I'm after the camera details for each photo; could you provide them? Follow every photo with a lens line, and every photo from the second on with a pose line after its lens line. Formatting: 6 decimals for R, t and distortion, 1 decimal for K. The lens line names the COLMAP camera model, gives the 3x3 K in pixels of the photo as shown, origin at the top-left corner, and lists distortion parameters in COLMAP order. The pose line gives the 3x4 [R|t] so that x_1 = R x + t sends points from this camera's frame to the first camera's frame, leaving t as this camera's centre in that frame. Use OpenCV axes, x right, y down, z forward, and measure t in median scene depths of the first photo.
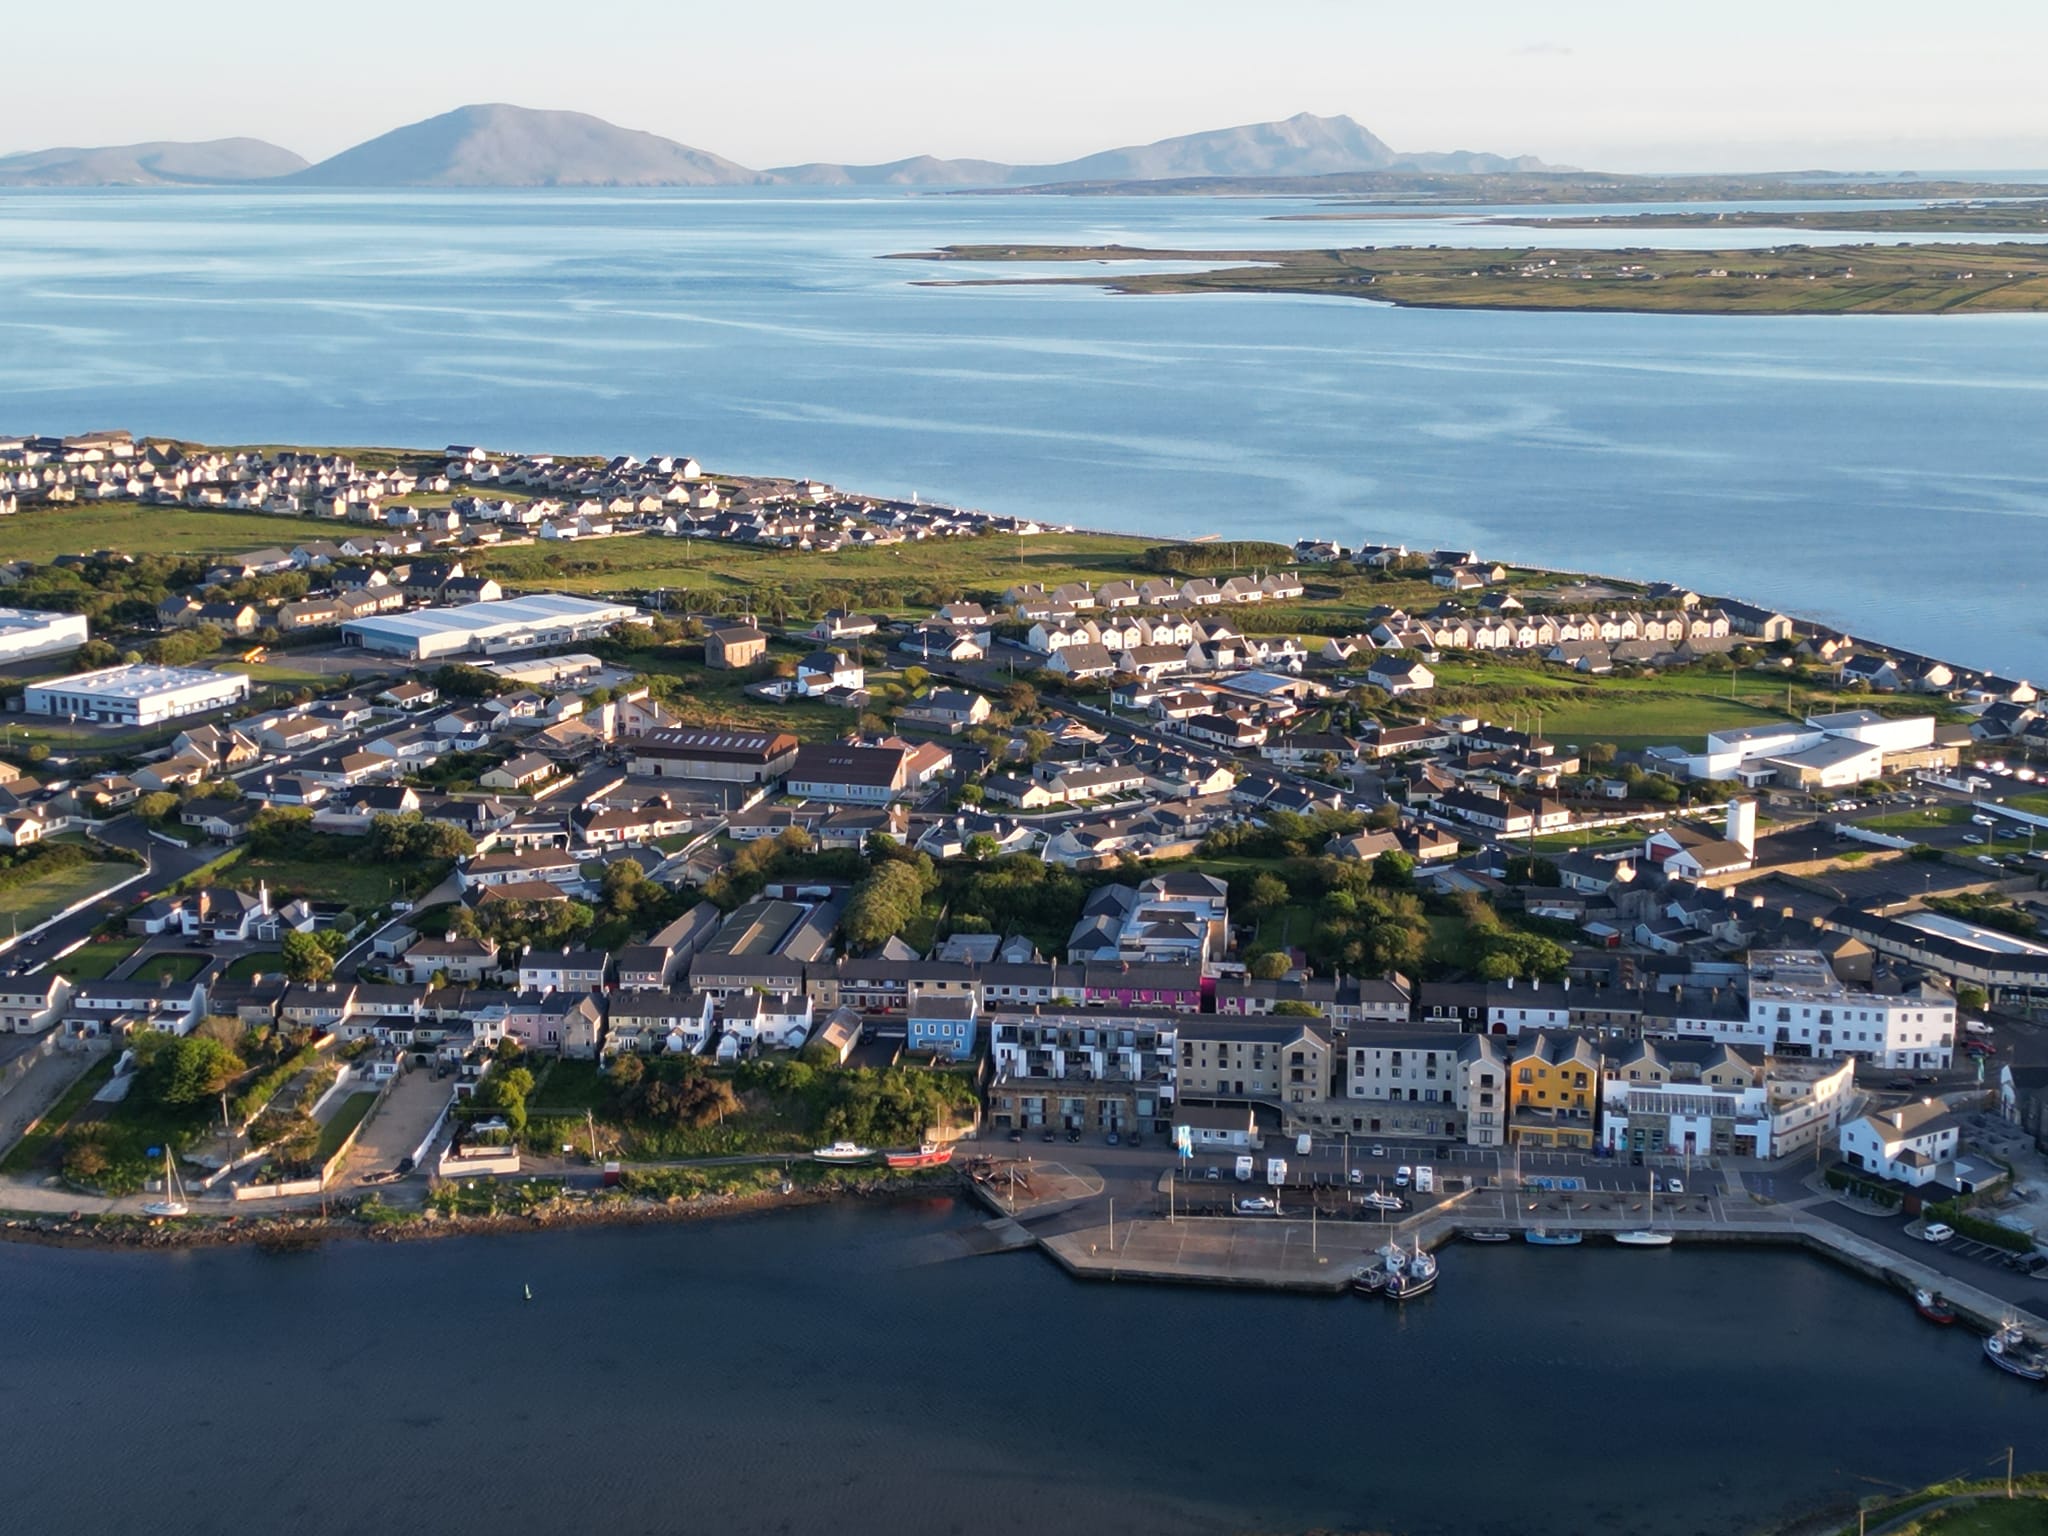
lens RADIAL K [[2657.0, 0, 1021.1], [0, 2657.0, 771.5], [0, 0, 1]] dist [0.079704, 0.000000]
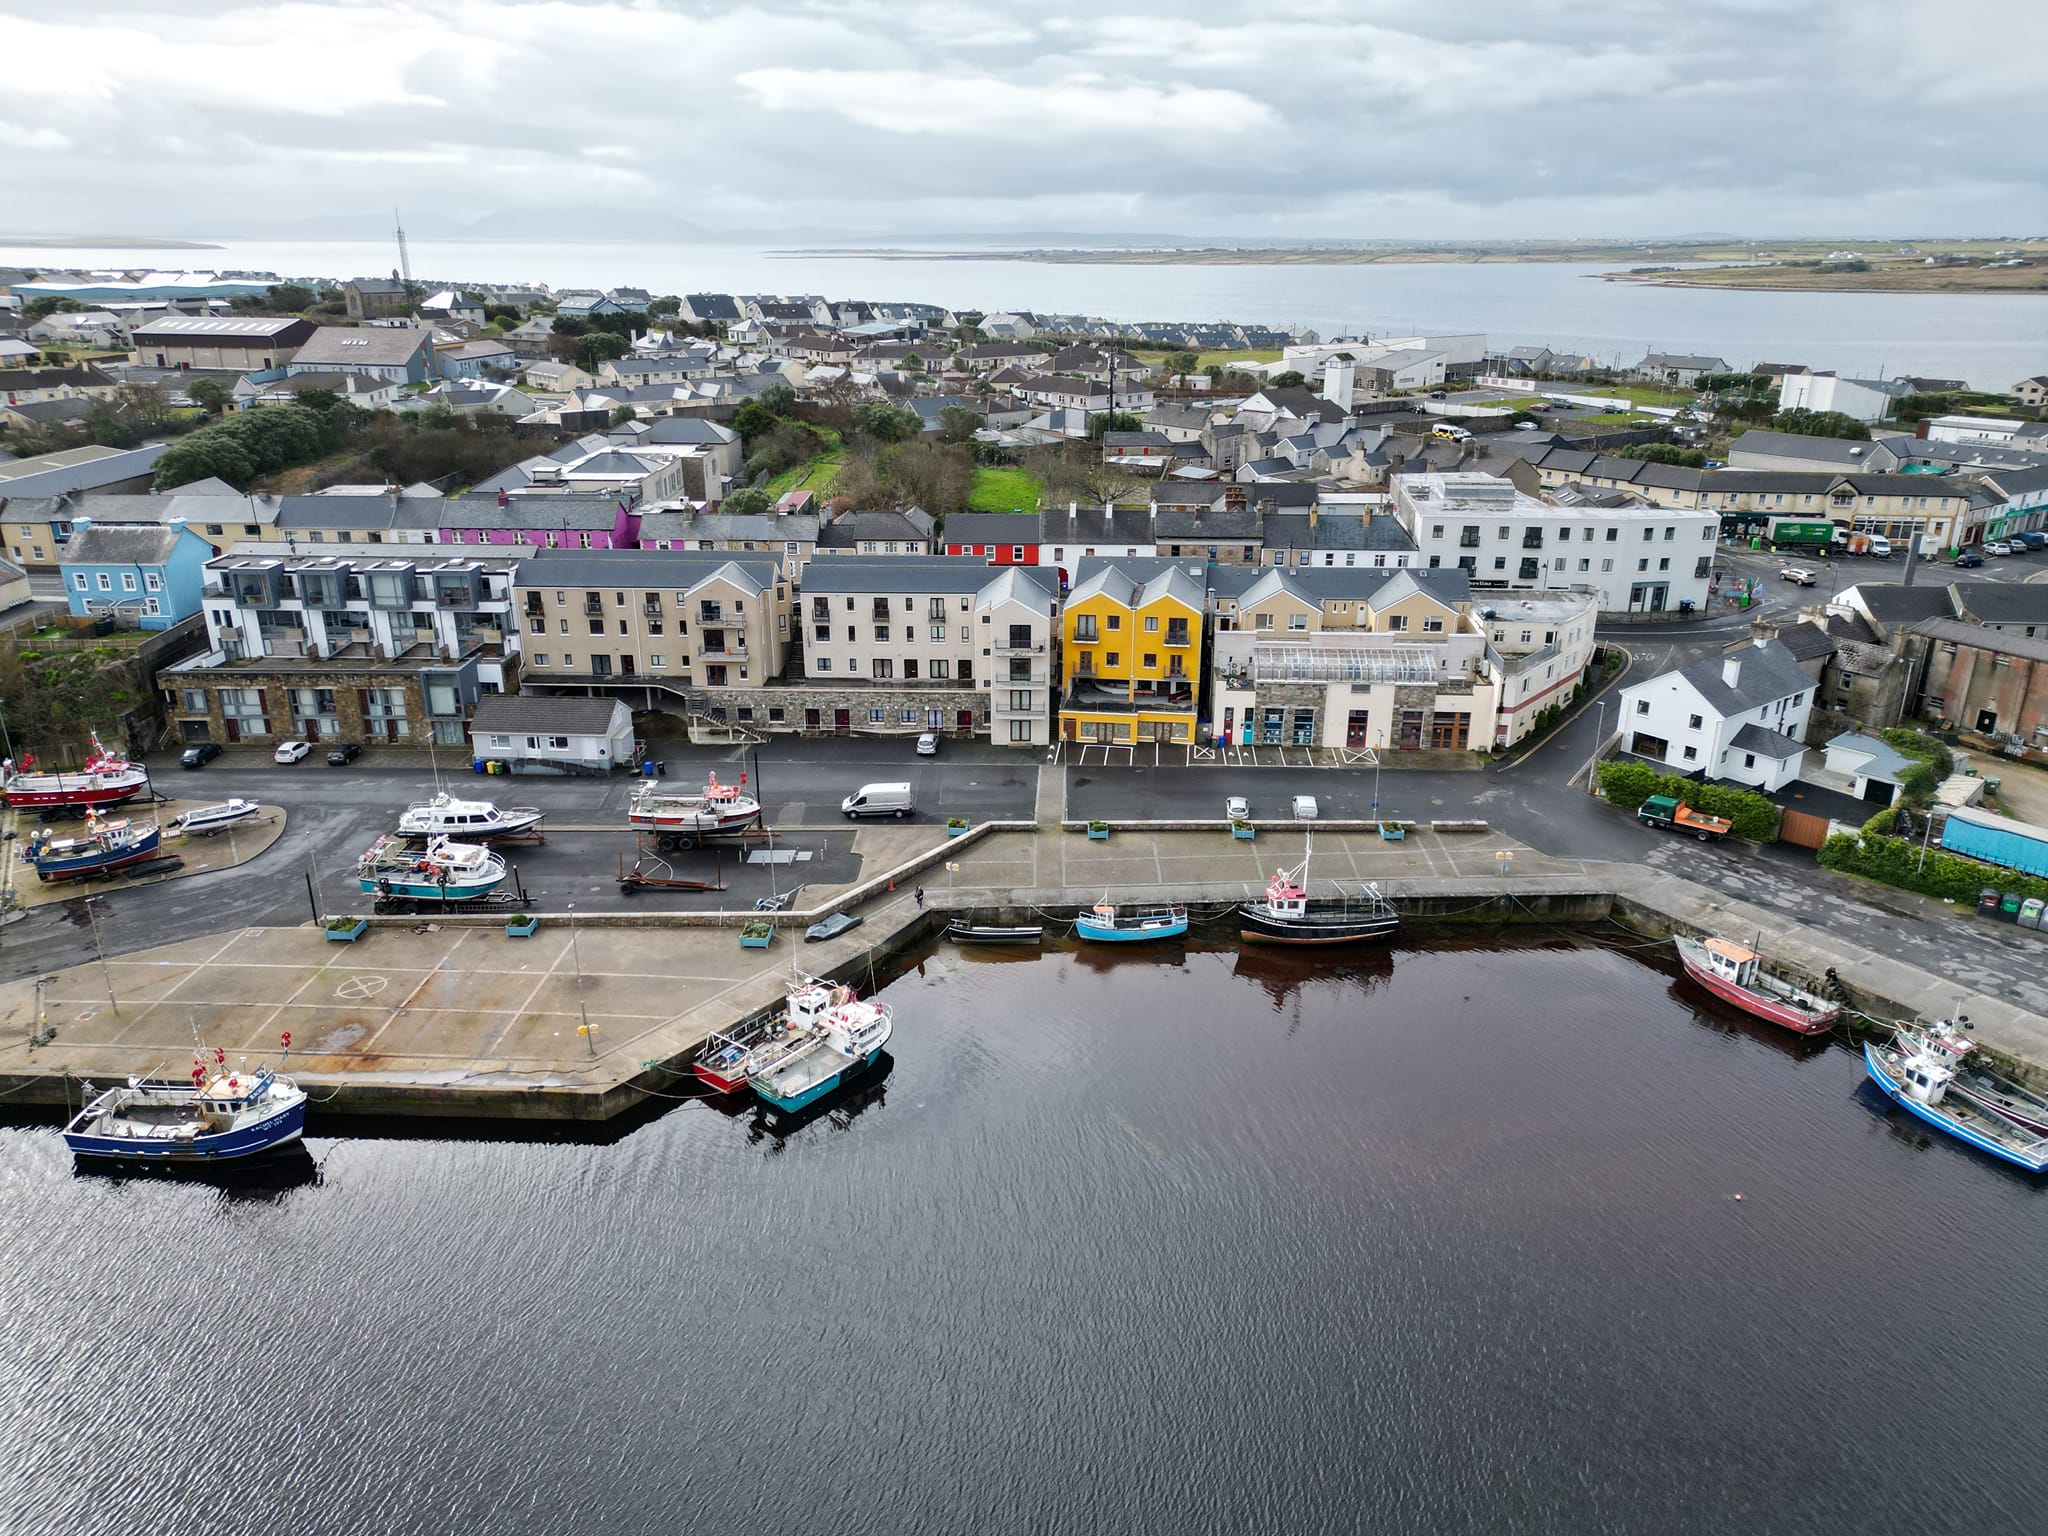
lens RADIAL K [[1393.3, 0, 1013.6], [0, 1393.3, 765.2], [0, 0, 1]] dist [0.076231, -0.003937]
pose [[0.994090, -0.032326, 0.103633, 0.138148], [0.016434, 0.988446, 0.150682, 0.096101], [-0.107307, -0.148089, 0.983135, 0.683320]]
